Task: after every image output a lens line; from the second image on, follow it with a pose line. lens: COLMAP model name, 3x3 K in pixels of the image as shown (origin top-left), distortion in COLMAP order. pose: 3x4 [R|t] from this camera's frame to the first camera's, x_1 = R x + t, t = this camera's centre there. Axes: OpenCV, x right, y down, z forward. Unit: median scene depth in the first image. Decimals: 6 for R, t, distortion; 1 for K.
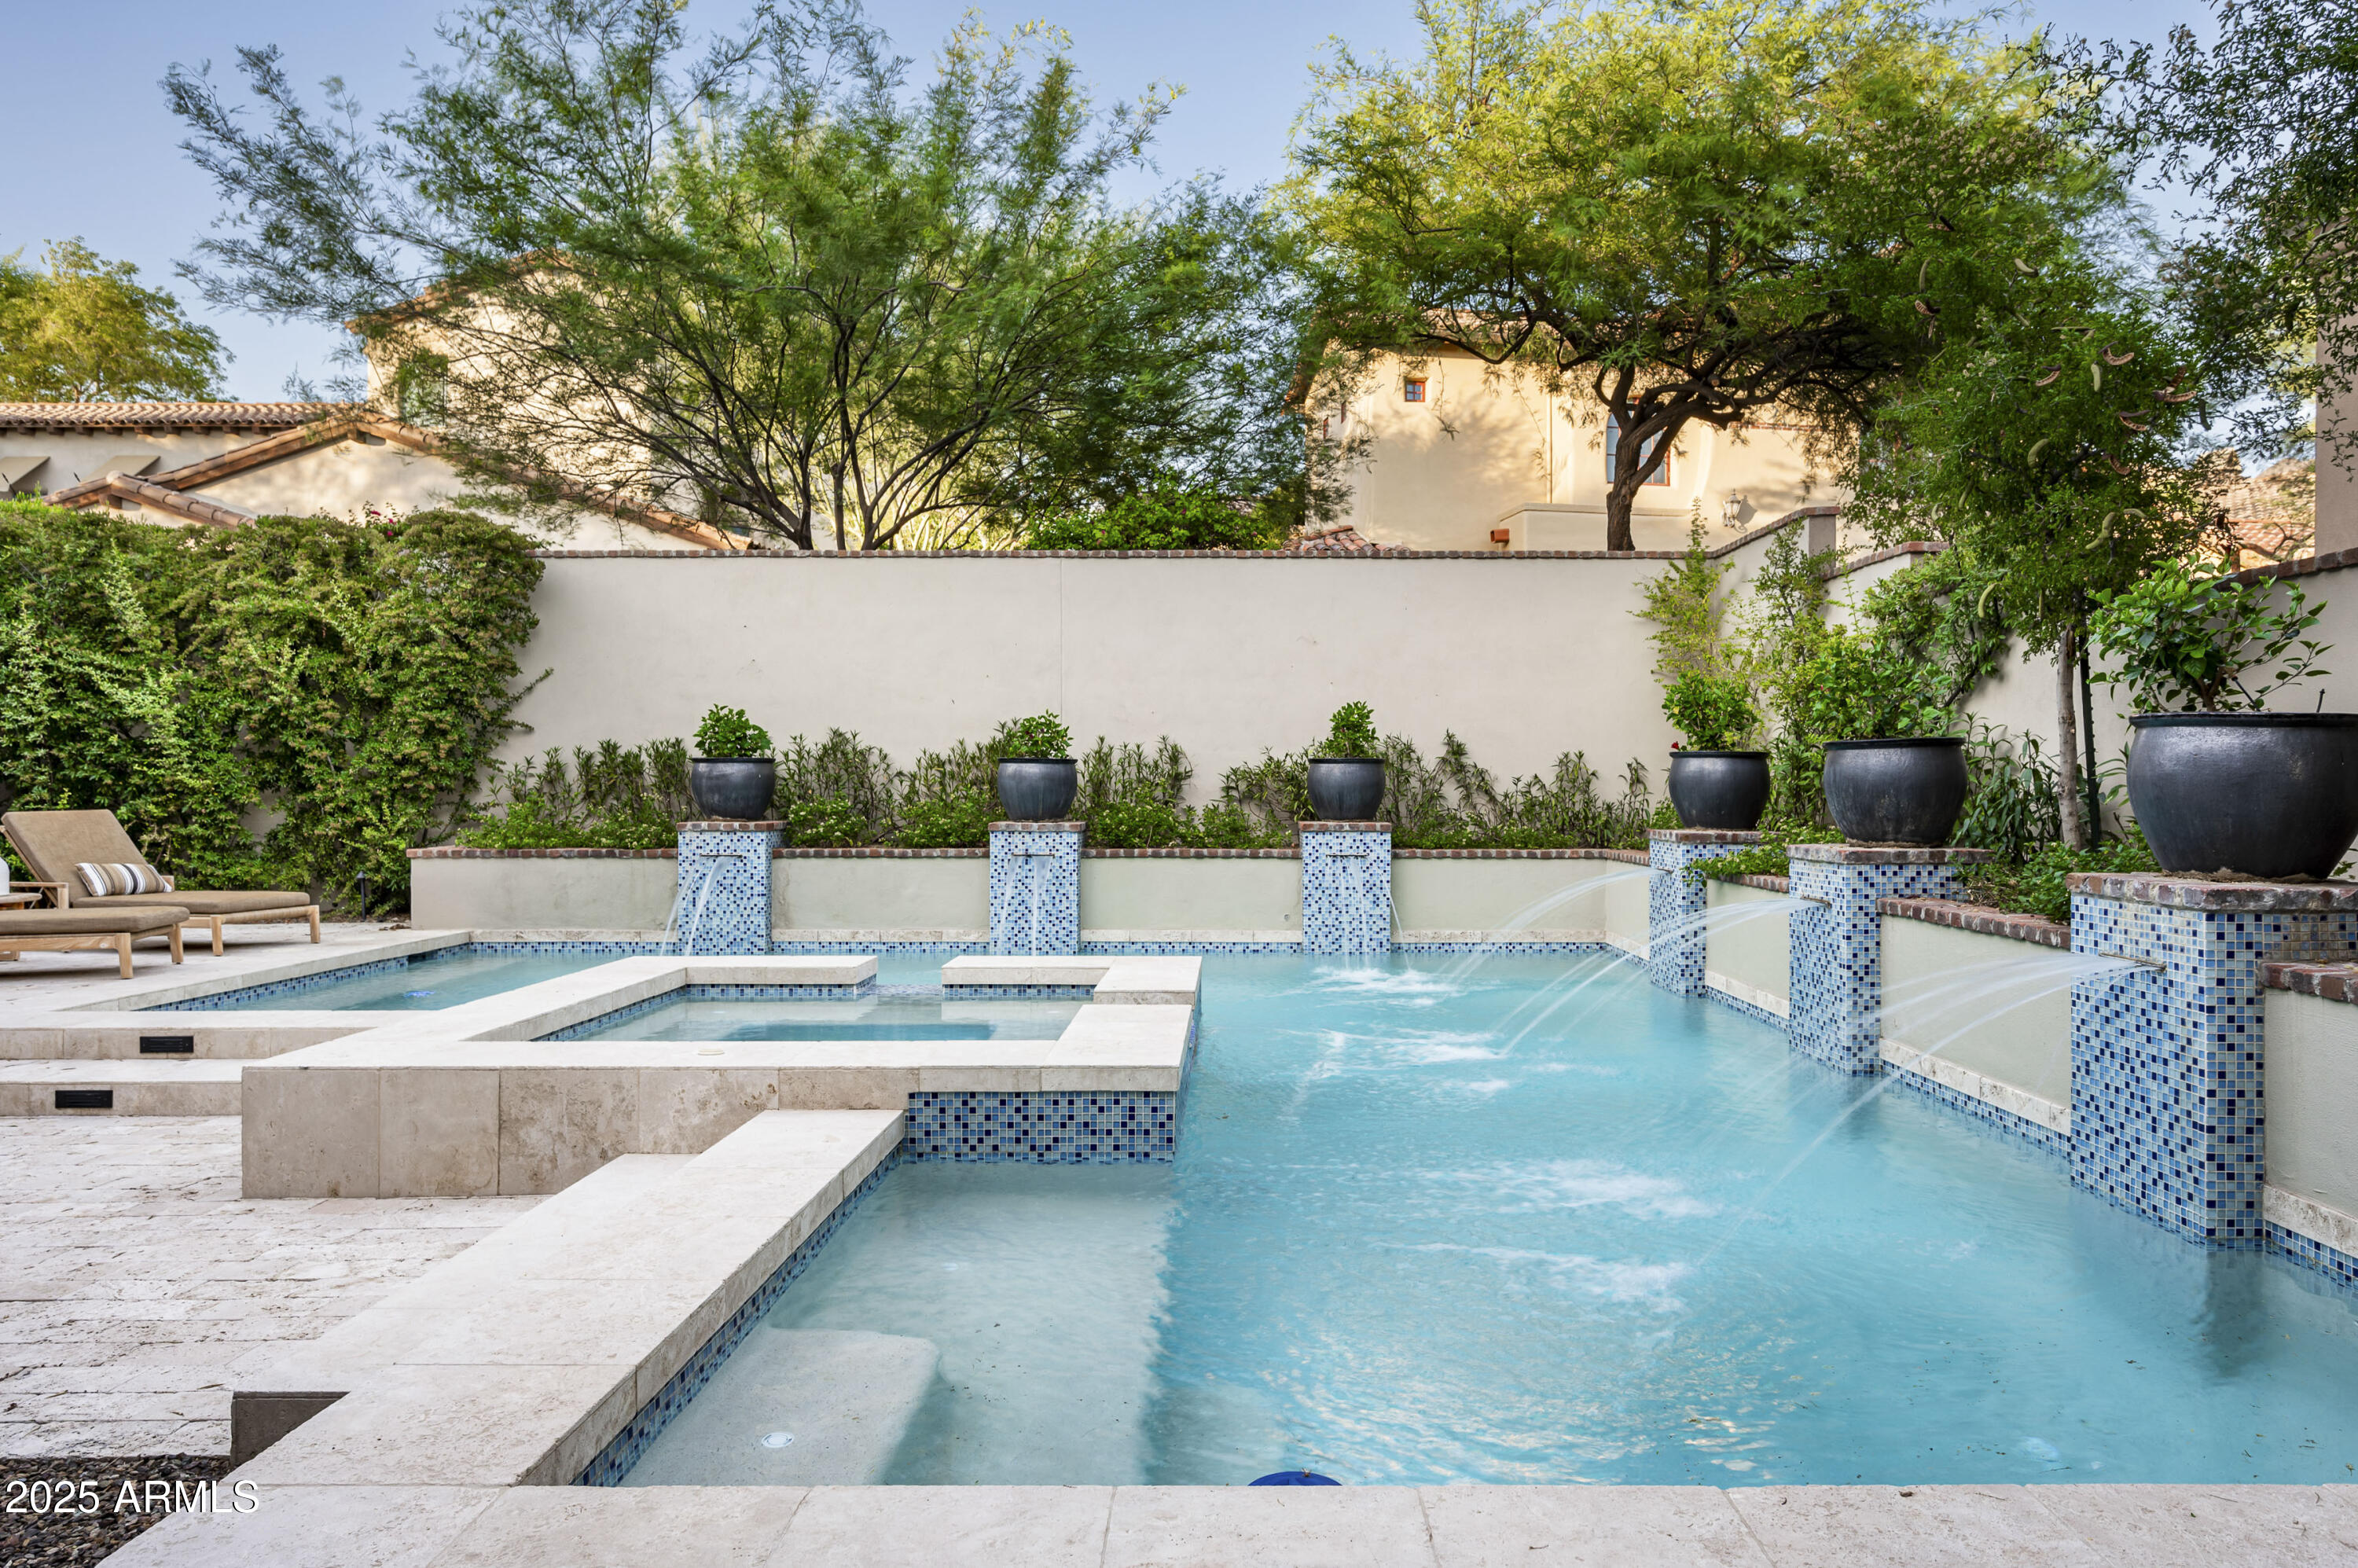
lens RADIAL K [[1419.0, 0, 1217.1], [0, 1419.0, 781.6], [0, 0, 1]] dist [0.001283, -0.001552]
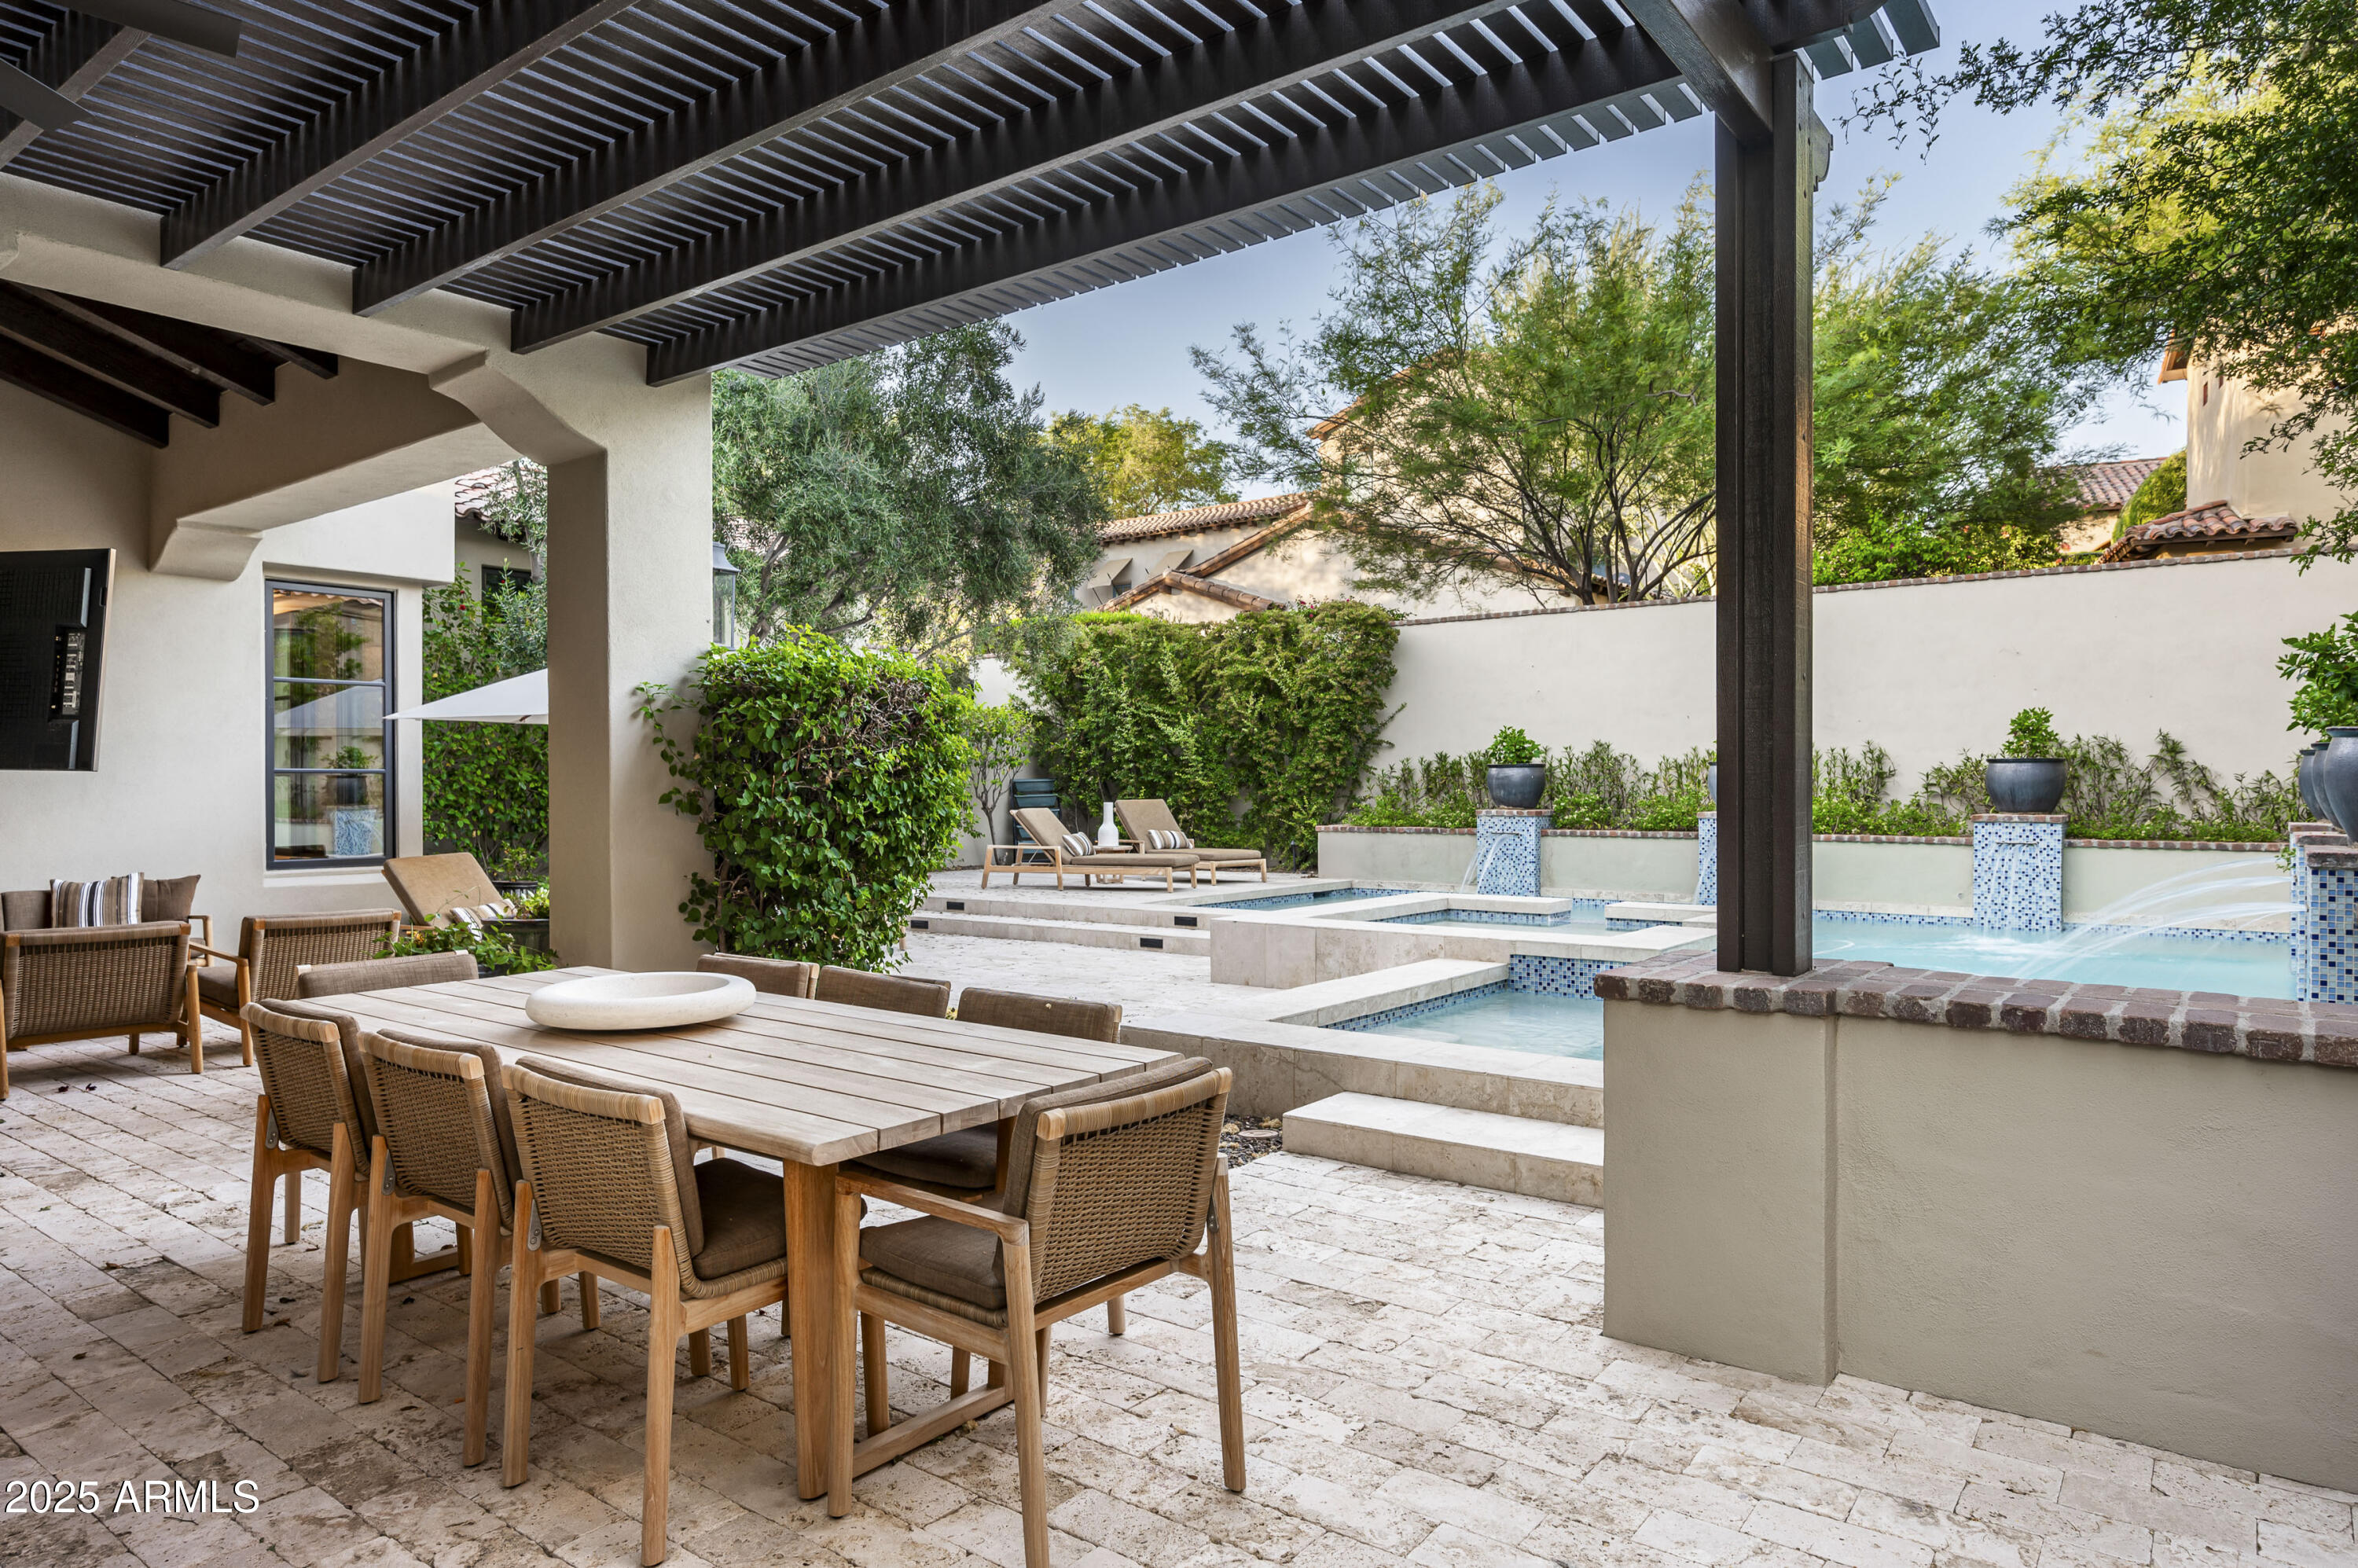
lens RADIAL K [[1419.0, 0, 1186.2], [0, 1419.0, 784.6], [0, 0, 1]] dist [0.001283, -0.001552]
pose [[0.796428, -0.002663, -0.604727, 0.240697], [0.004416, 0.999989, 0.001413, 0.000101], [0.604717, -0.003796, 0.796431, -0.300616]]
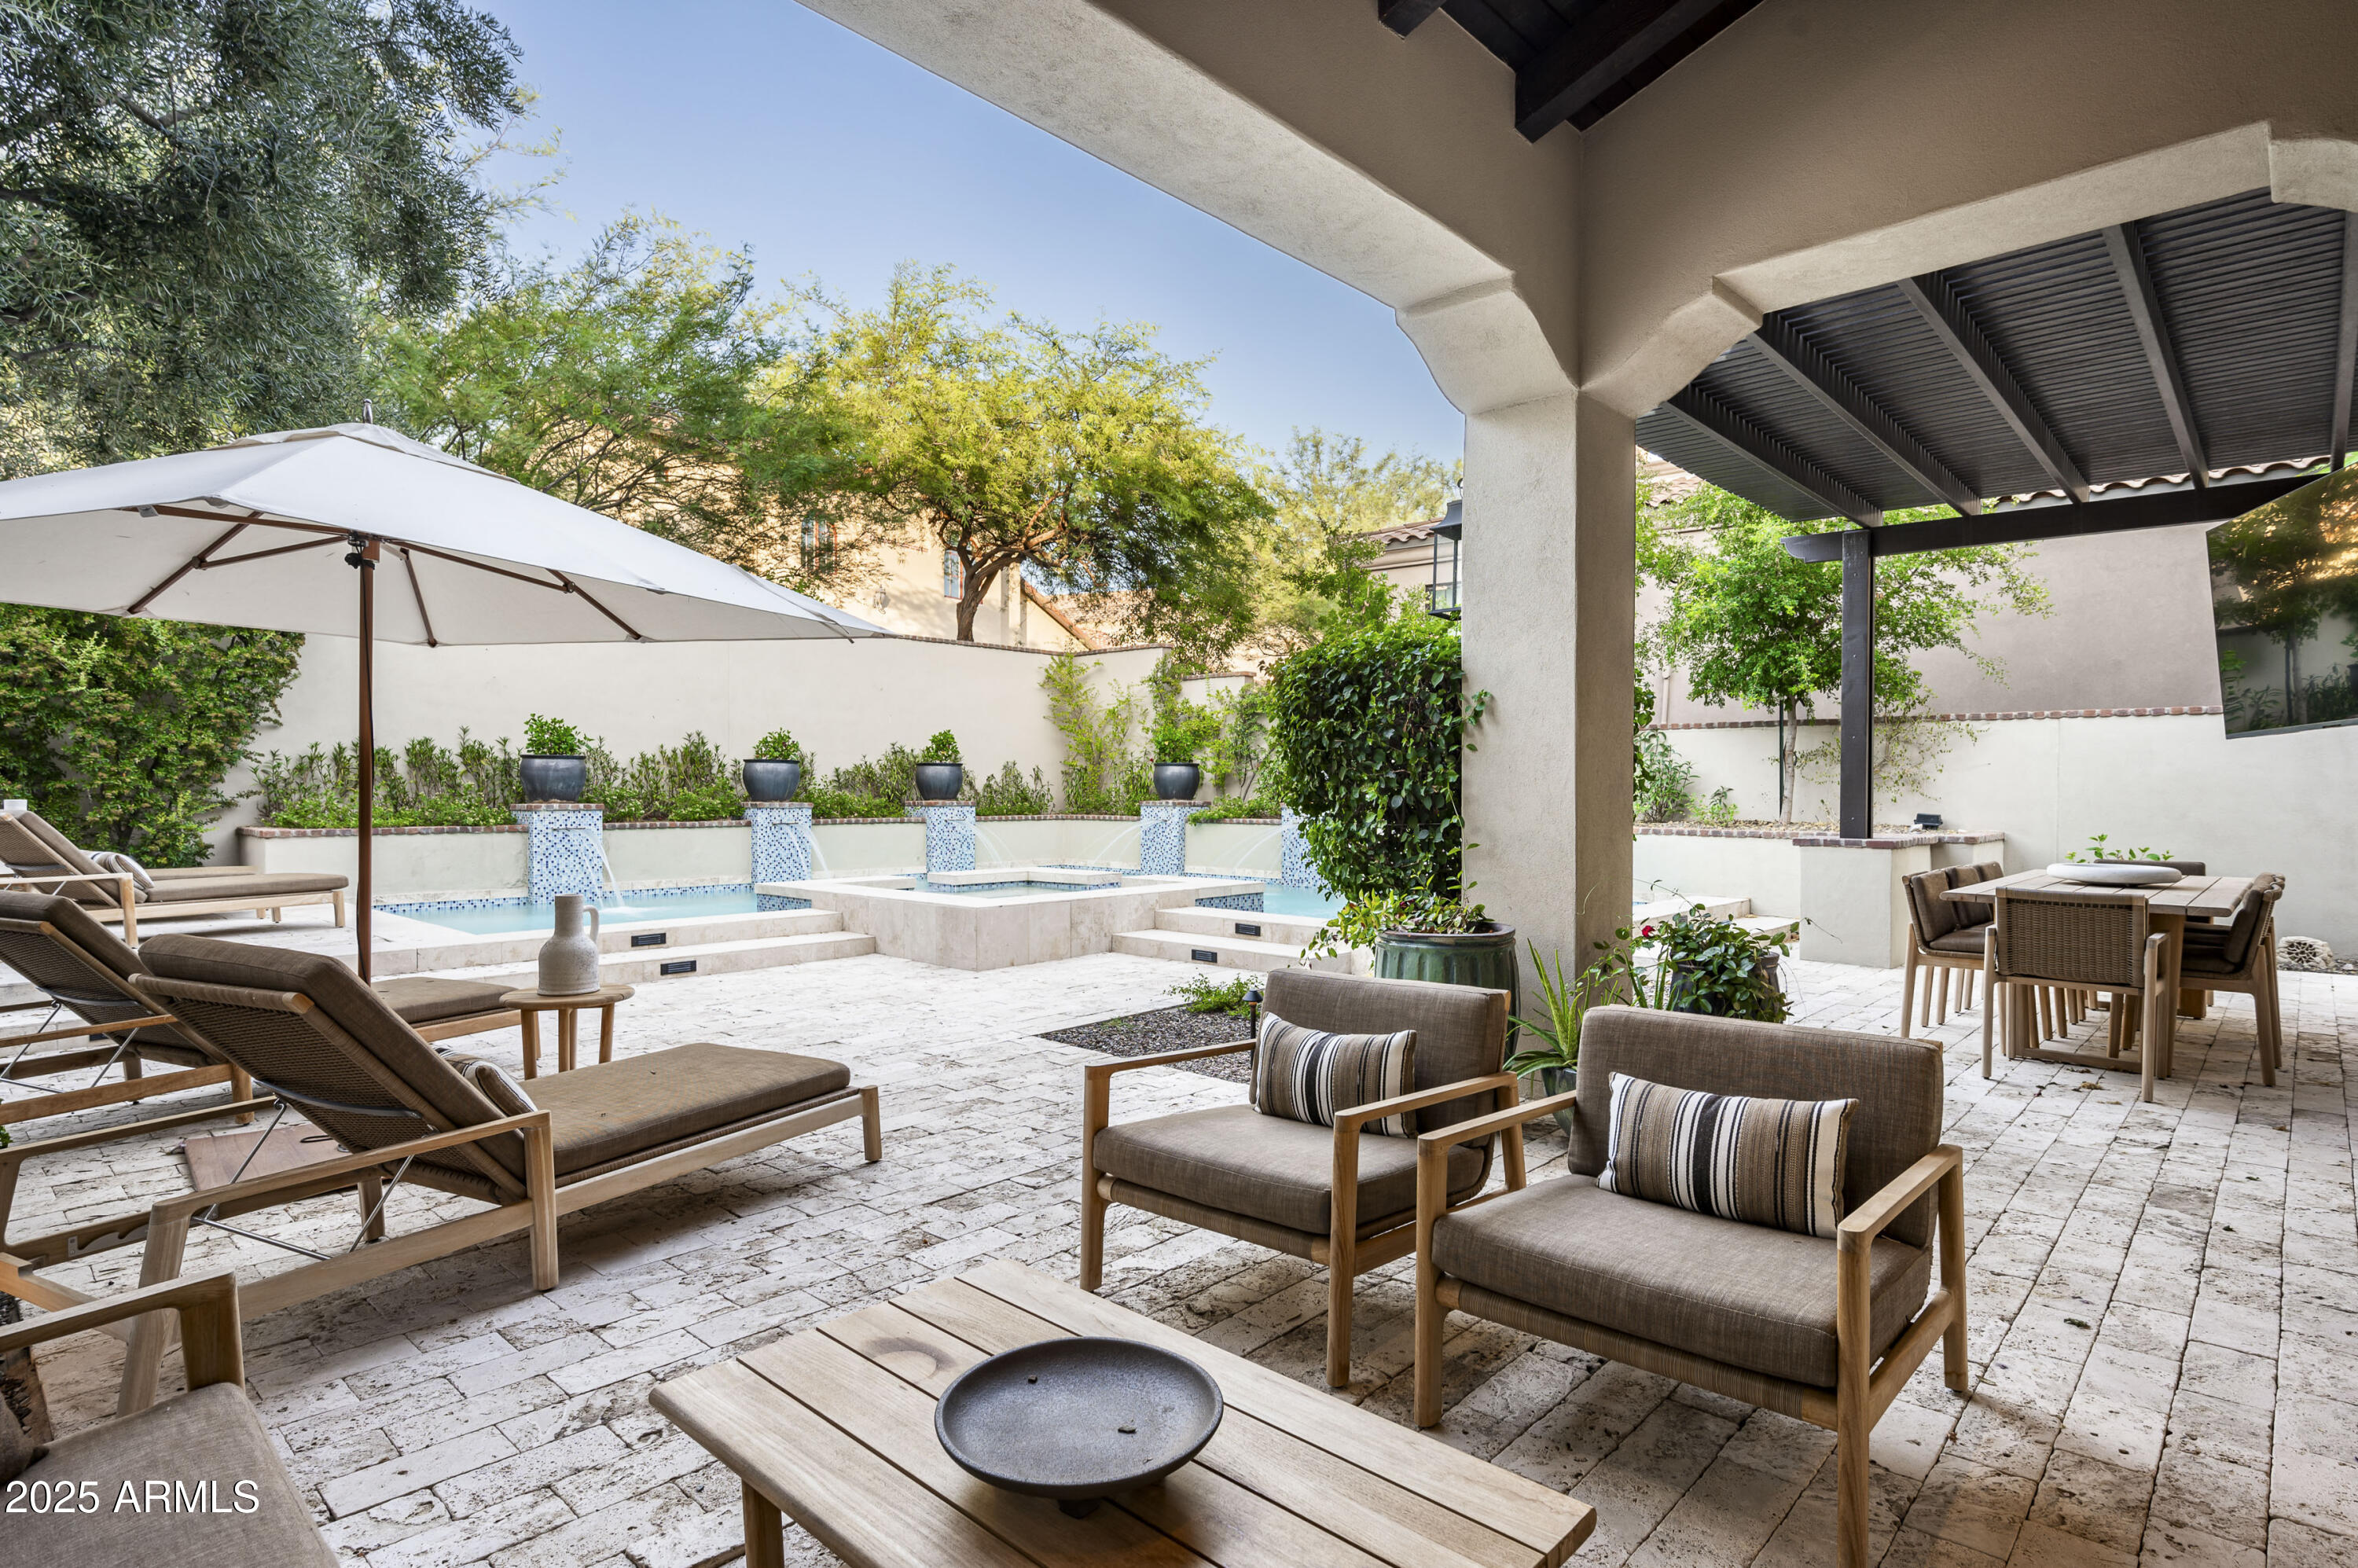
lens RADIAL K [[1220.7, 0, 1178.6], [0, 1220.7, 789.3], [0, 0, 1]] dist [-0.000382, -0.000131]
pose [[0.681423, 0.000362, 0.731890, -0.756896], [-0.006933, 0.999958, 0.005960, 0.003956], [-0.731857, -0.009135, 0.681397, -0.190996]]
